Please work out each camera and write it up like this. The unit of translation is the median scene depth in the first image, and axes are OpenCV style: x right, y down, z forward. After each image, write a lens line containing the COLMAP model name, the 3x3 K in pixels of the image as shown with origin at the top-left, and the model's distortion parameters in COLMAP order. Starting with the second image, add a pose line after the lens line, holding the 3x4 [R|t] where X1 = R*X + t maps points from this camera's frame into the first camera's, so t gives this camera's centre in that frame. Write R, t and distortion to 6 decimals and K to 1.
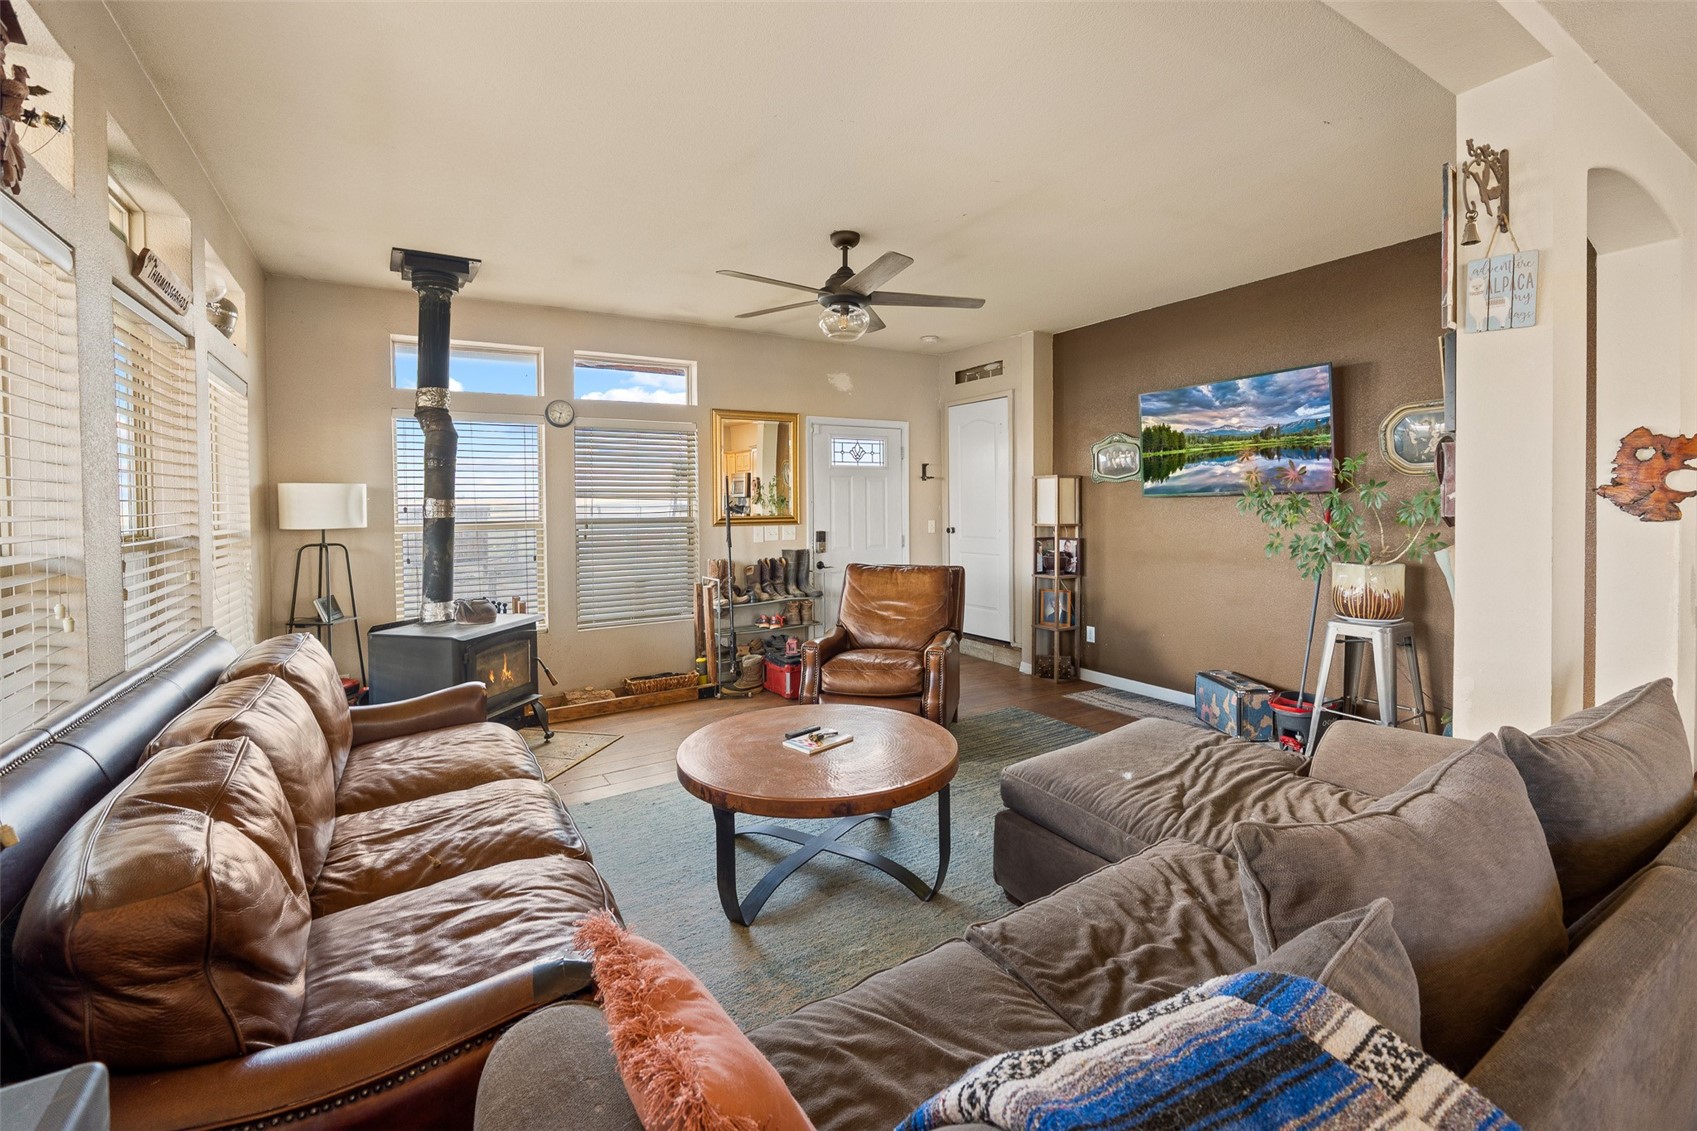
lens RADIAL K [[762.9, 0, 877.4], [0, 762.9, 513.7], [0, 0, 1]] dist [-0.006907, 0.001175]
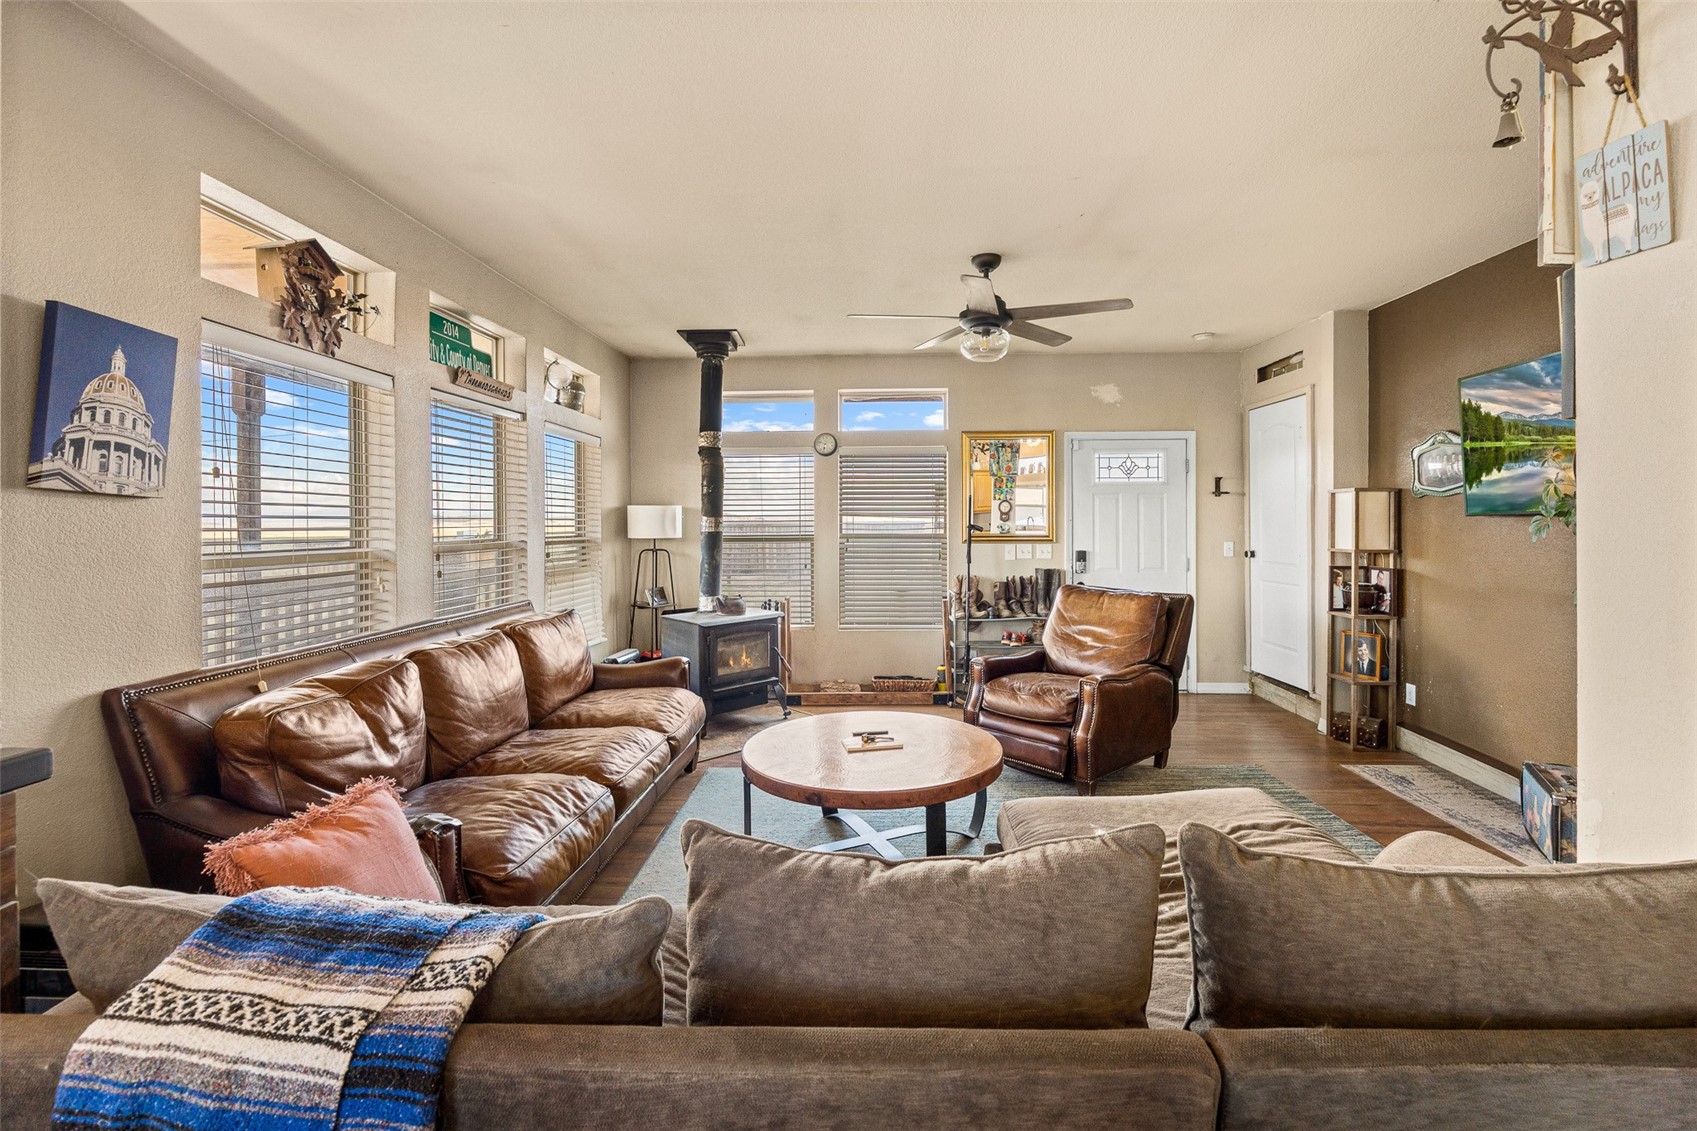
lens RADIAL K [[762.9, 0, 844.8], [0, 762.9, 521.8], [0, 0, 1]] dist [-0.006907, 0.001175]
pose [[0.821262, 0.005961, -0.570520, 0.261981], [-0.012309, 0.999898, -0.007271, -0.003234], [0.570418, 0.012994, 0.821252, 0.045724]]
